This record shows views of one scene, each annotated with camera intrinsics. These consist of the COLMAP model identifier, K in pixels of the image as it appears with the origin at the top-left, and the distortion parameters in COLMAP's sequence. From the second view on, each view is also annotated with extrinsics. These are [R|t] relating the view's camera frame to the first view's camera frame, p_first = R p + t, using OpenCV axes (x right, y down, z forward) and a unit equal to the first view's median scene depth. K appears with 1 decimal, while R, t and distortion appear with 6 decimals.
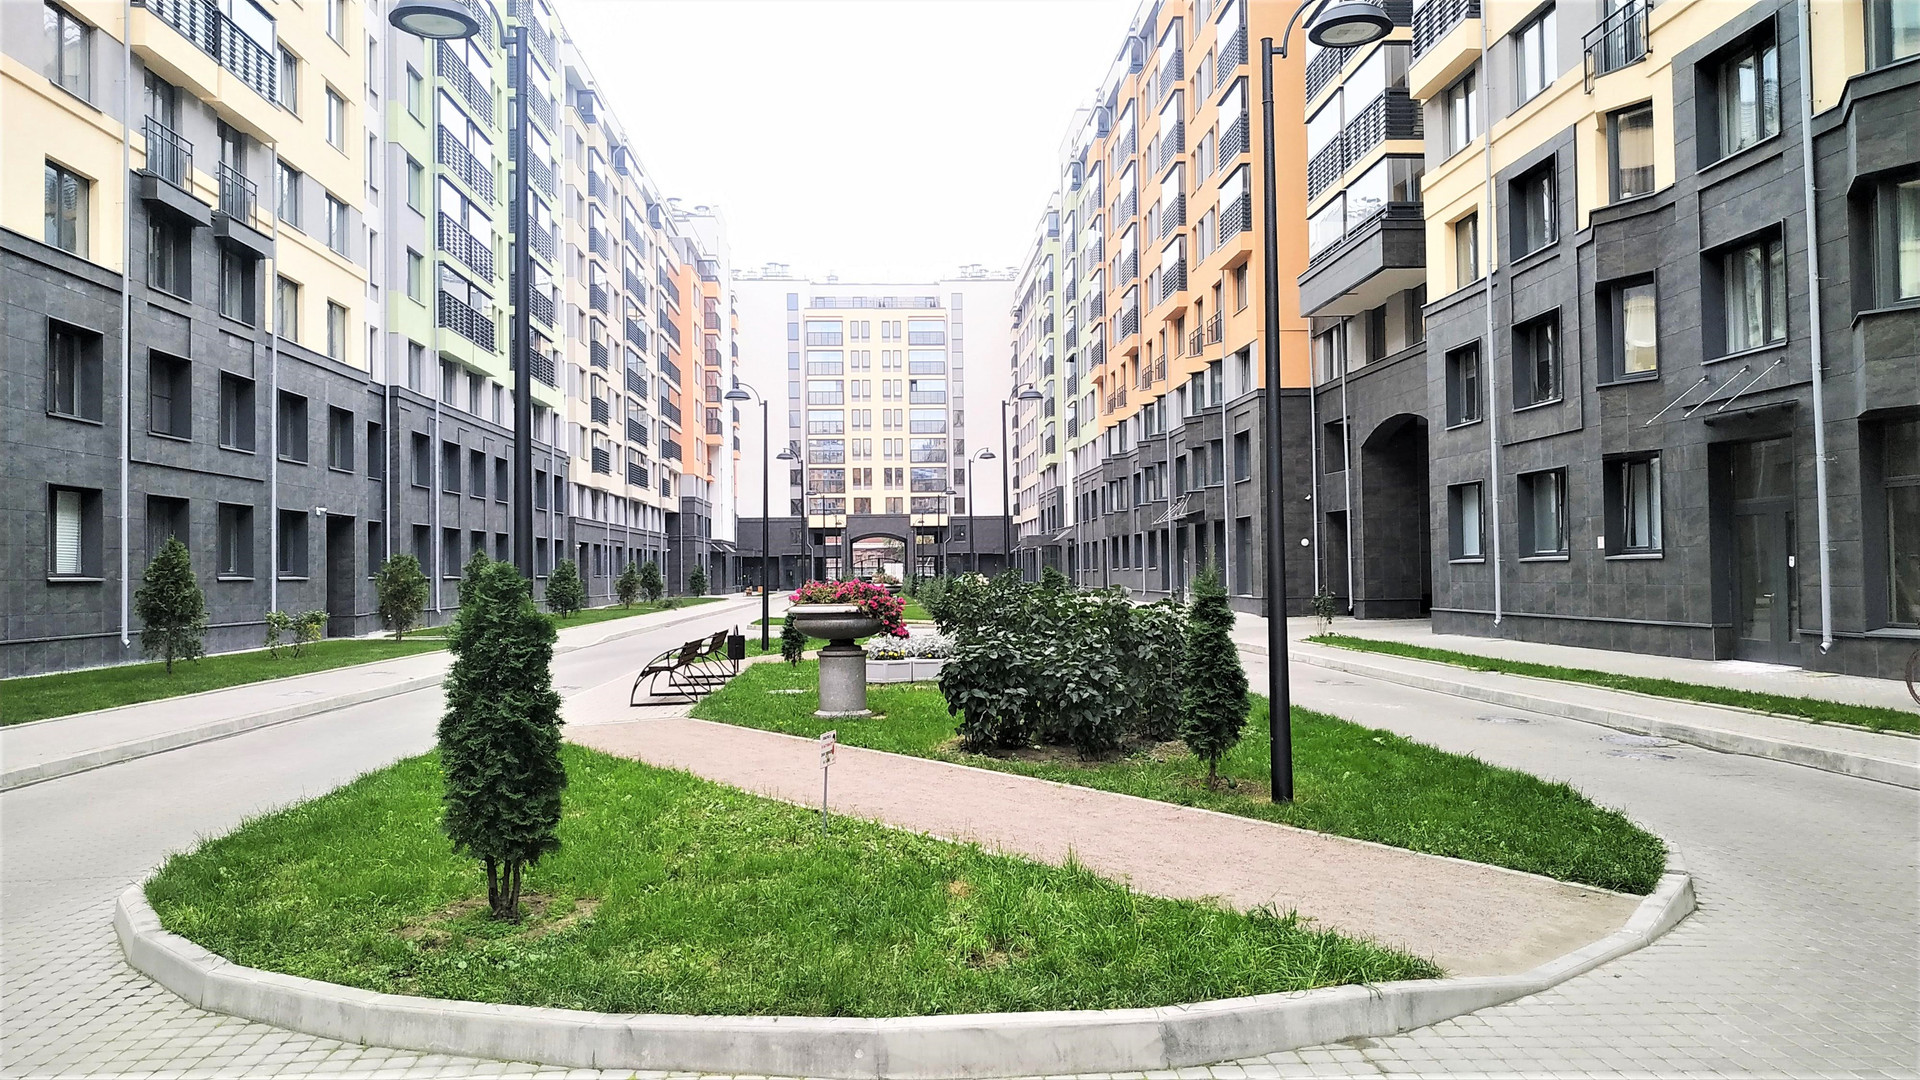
lens RADIAL K [[1346.2, 0, 960.0], [0, 1346.2, 540.0], [0, 0, 1]] dist [-0.003875, -0.003153]
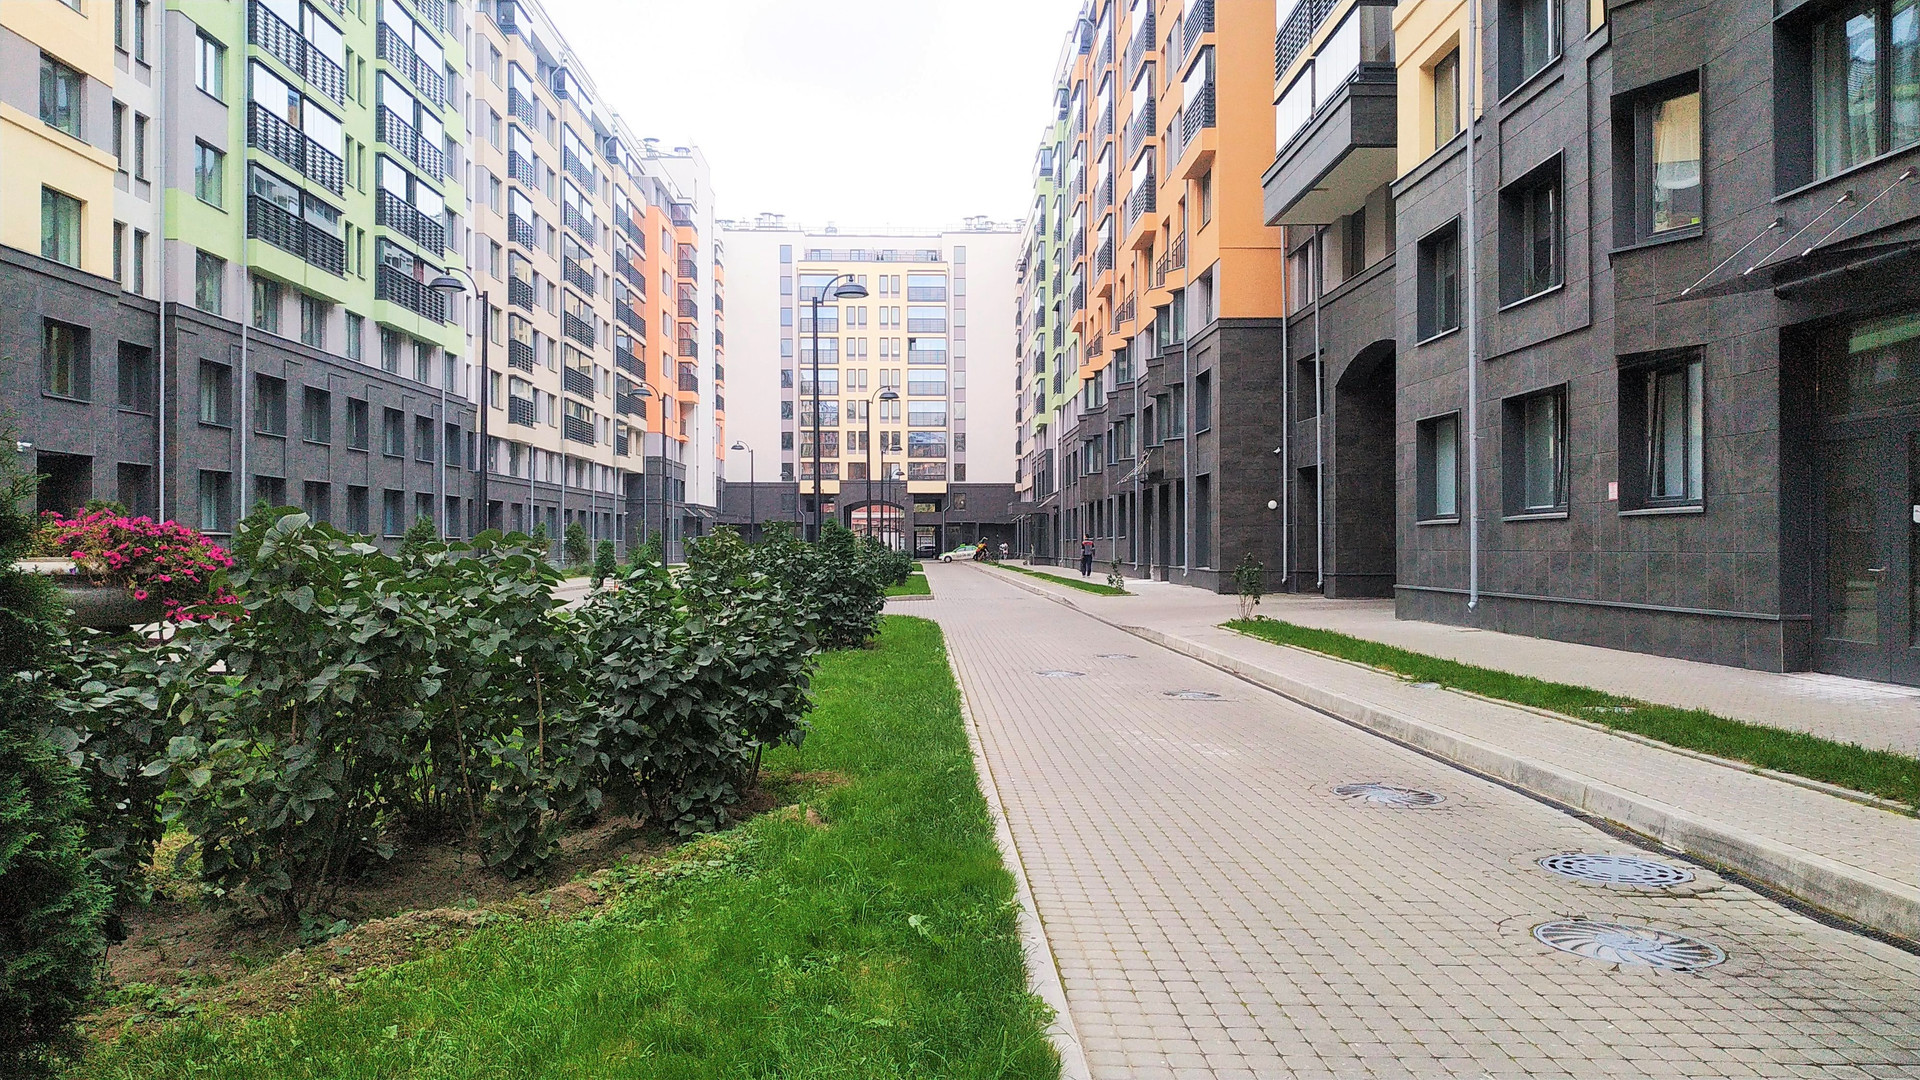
lens RADIAL K [[1367.0, 0, 960.0], [0, 1367.0, 540.0], [0, 0, 1]] dist [-0.008540, -0.001409]
pose [[0.999680, 0.012740, -0.021838, 0.077706], [-0.012284, 0.999707, 0.020862, 0.007795], [0.022097, -0.020587, 0.999544, 0.145490]]
